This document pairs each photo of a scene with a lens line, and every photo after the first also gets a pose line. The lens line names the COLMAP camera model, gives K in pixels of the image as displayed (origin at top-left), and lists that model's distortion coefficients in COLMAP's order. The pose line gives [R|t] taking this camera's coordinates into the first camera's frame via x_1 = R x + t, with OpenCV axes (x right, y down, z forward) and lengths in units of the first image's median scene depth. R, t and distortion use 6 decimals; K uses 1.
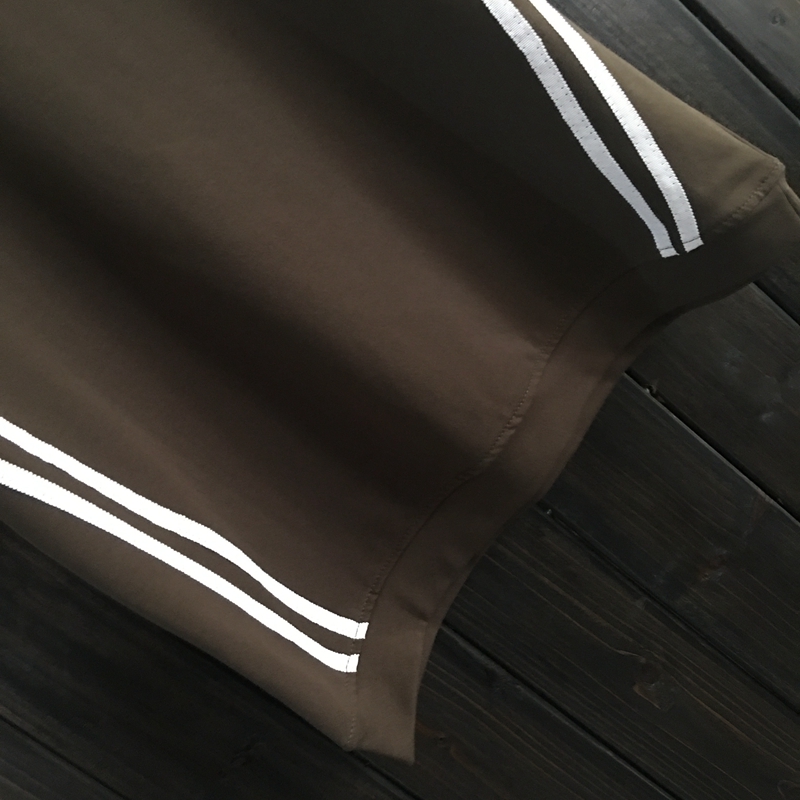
lens RADIAL K [[903.8, 0, 398.4], [0, 903.8, 391.9], [0, 0, 1]] dist [0.080429, -0.142547]
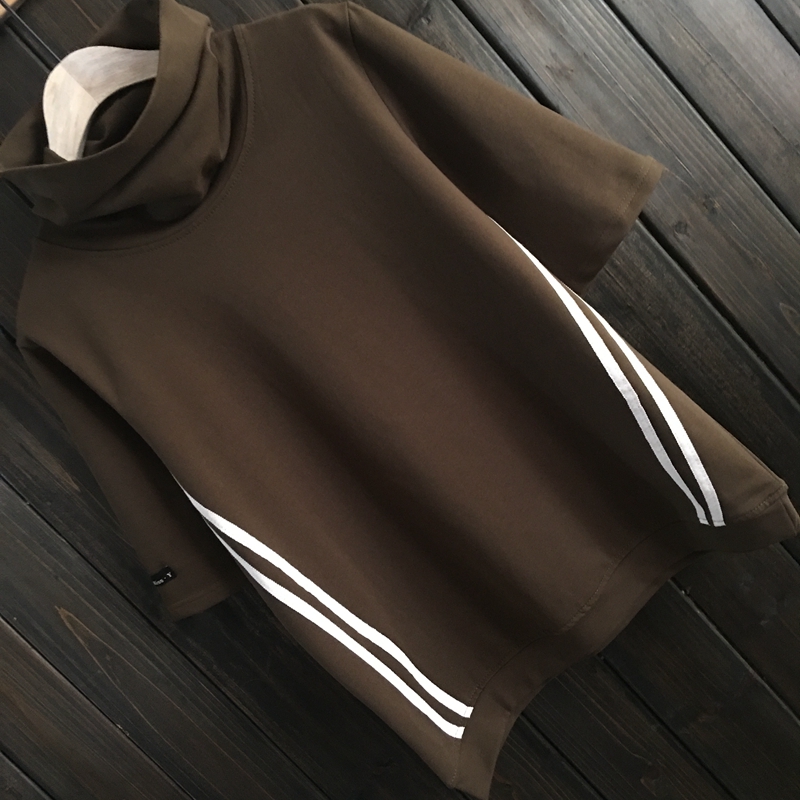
lens RADIAL K [[886.6, 0, 402.9], [0, 886.6, 397.3], [0, 0, 1]] dist [0.075137, -0.137000]
pose [[0.976729, 0.166037, -0.135762, -0.031621], [-0.160012, 0.985624, 0.054227, -0.344479], [0.142814, -0.031241, 0.989256, -0.543432]]
